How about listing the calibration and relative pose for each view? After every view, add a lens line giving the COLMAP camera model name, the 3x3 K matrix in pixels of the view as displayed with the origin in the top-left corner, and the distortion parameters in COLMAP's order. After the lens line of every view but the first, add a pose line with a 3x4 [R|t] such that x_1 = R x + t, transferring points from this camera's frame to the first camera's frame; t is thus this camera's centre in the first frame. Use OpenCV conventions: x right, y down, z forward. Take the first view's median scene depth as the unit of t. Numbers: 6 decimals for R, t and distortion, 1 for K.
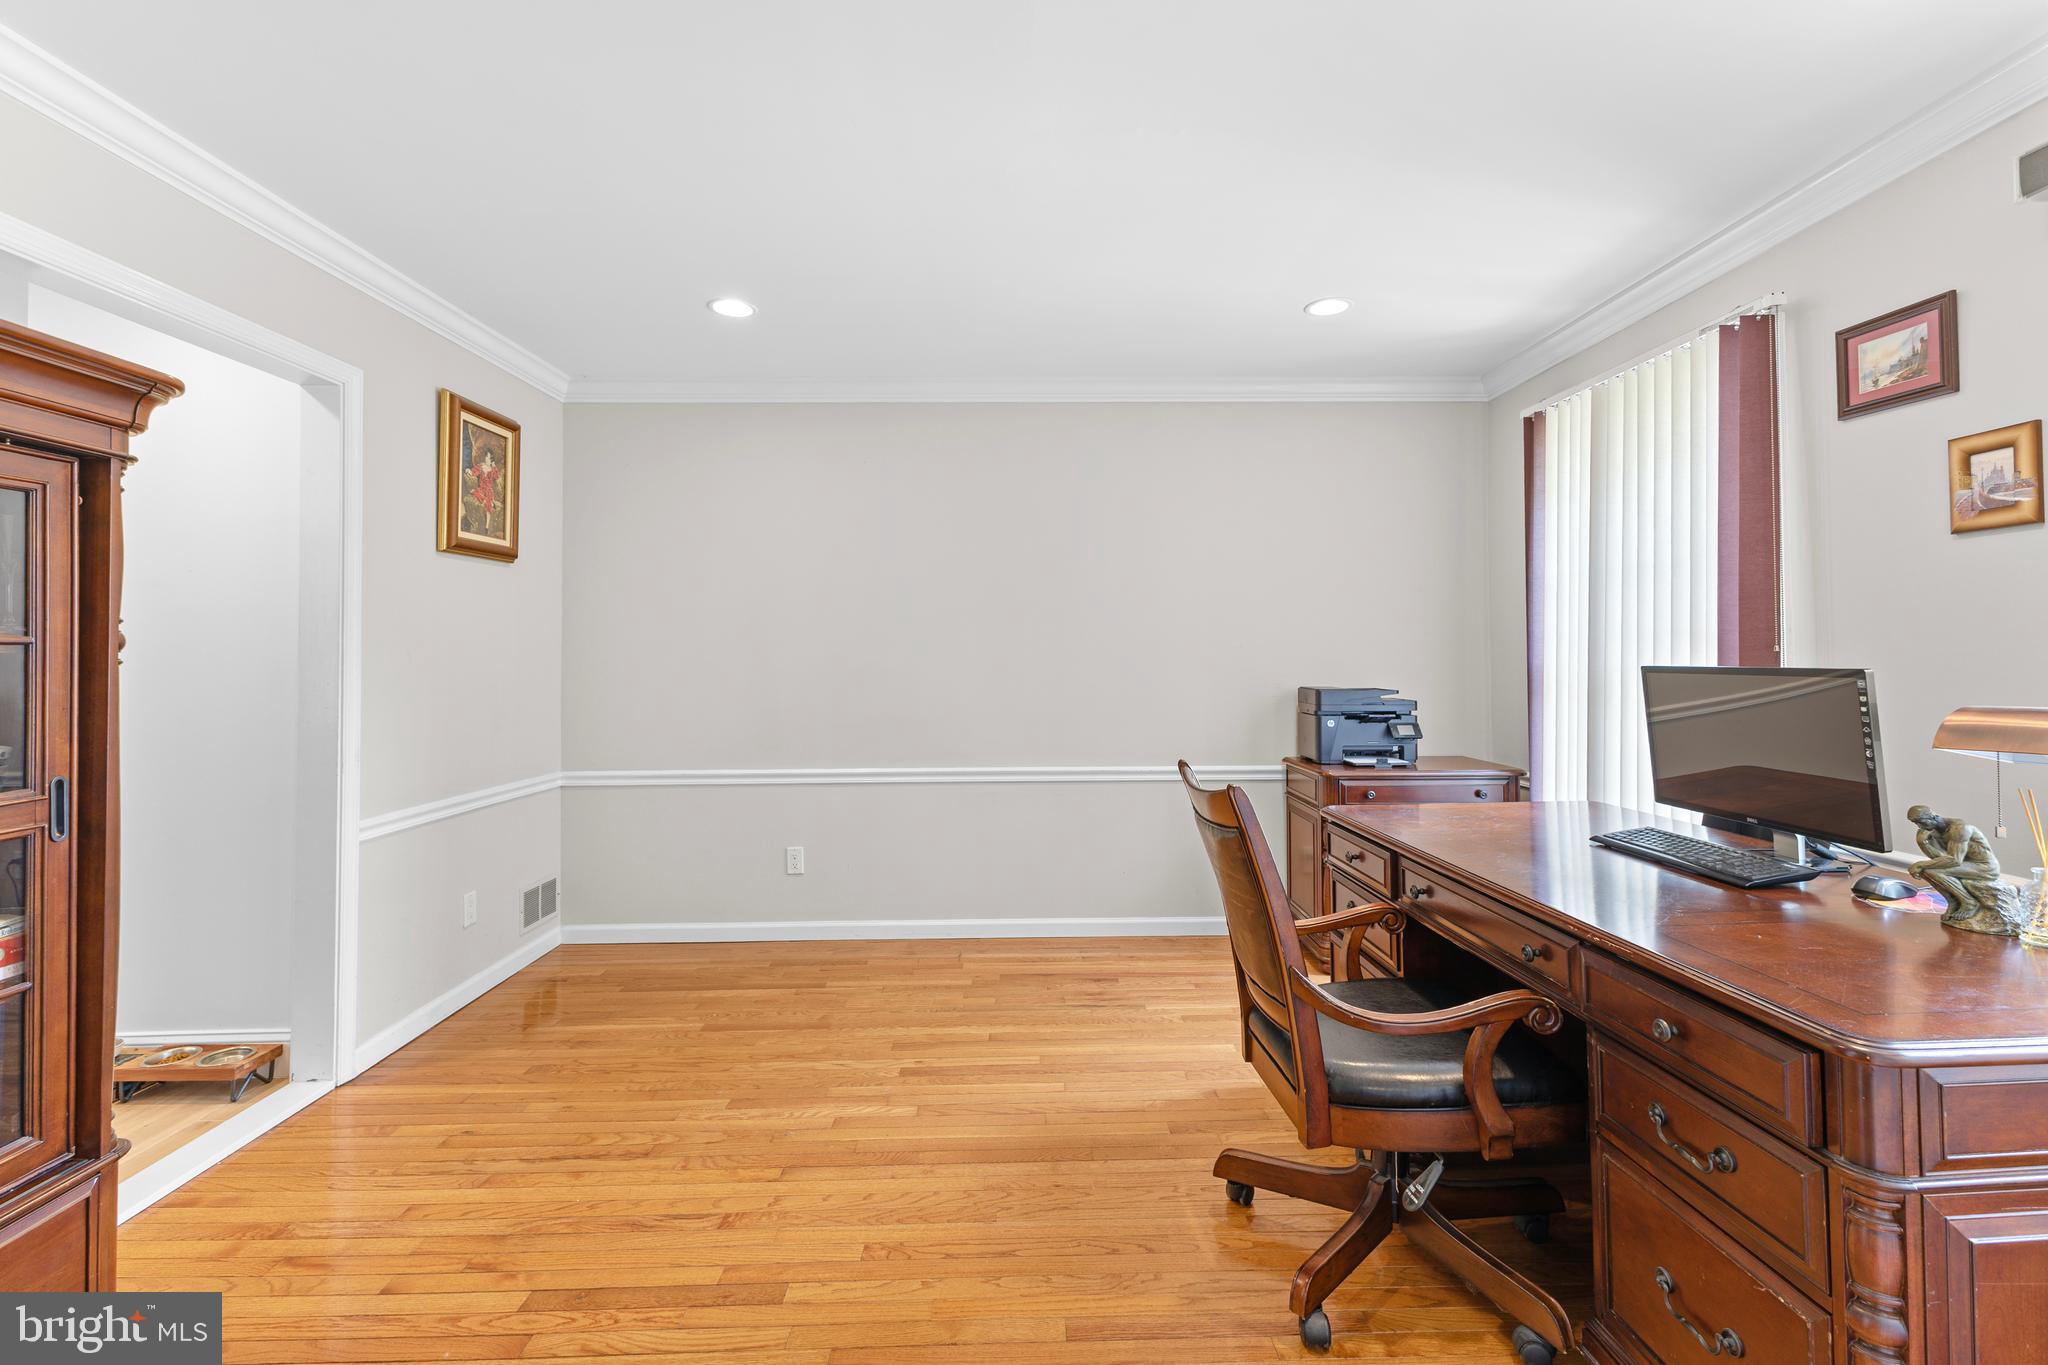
lens RADIAL K [[877.6, 0, 1027.0], [0, 877.6, 665.7], [0, 0, 1]] dist [0.009440, -0.002997]
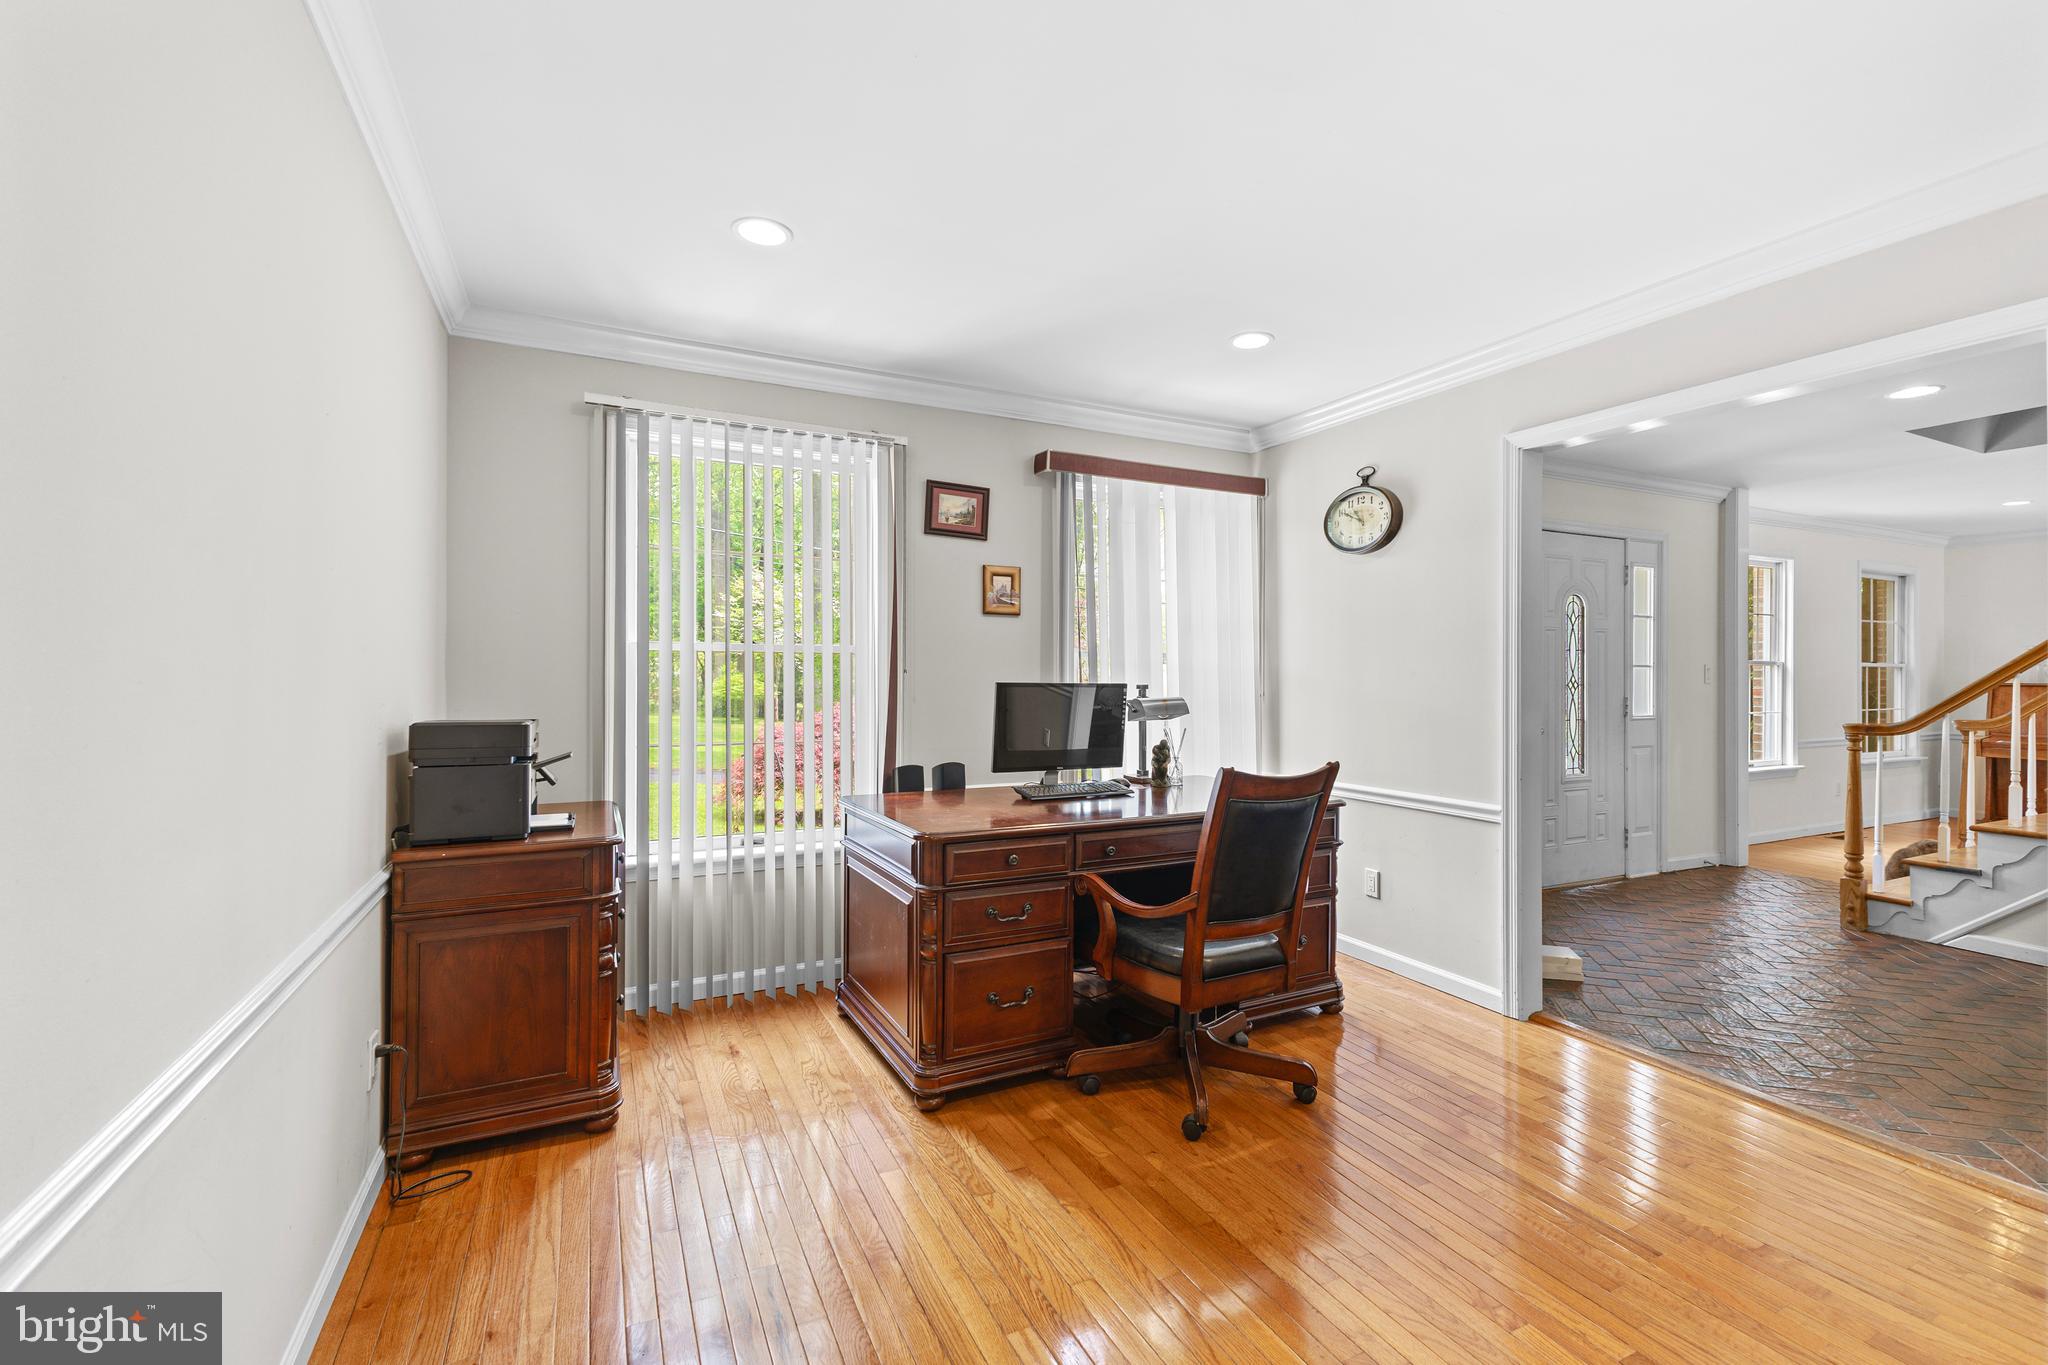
lens RADIAL K [[877.6, 0, 1024.6], [0, 877.6, 678.9], [0, 0, 1]] dist [0.009440, -0.002997]
pose [[-0.412638, -0.003054, 0.910890, -0.719331], [0.001084, 0.999992, 0.003844, -0.010995], [-0.910895, 0.002573, -0.412631, 1.646475]]
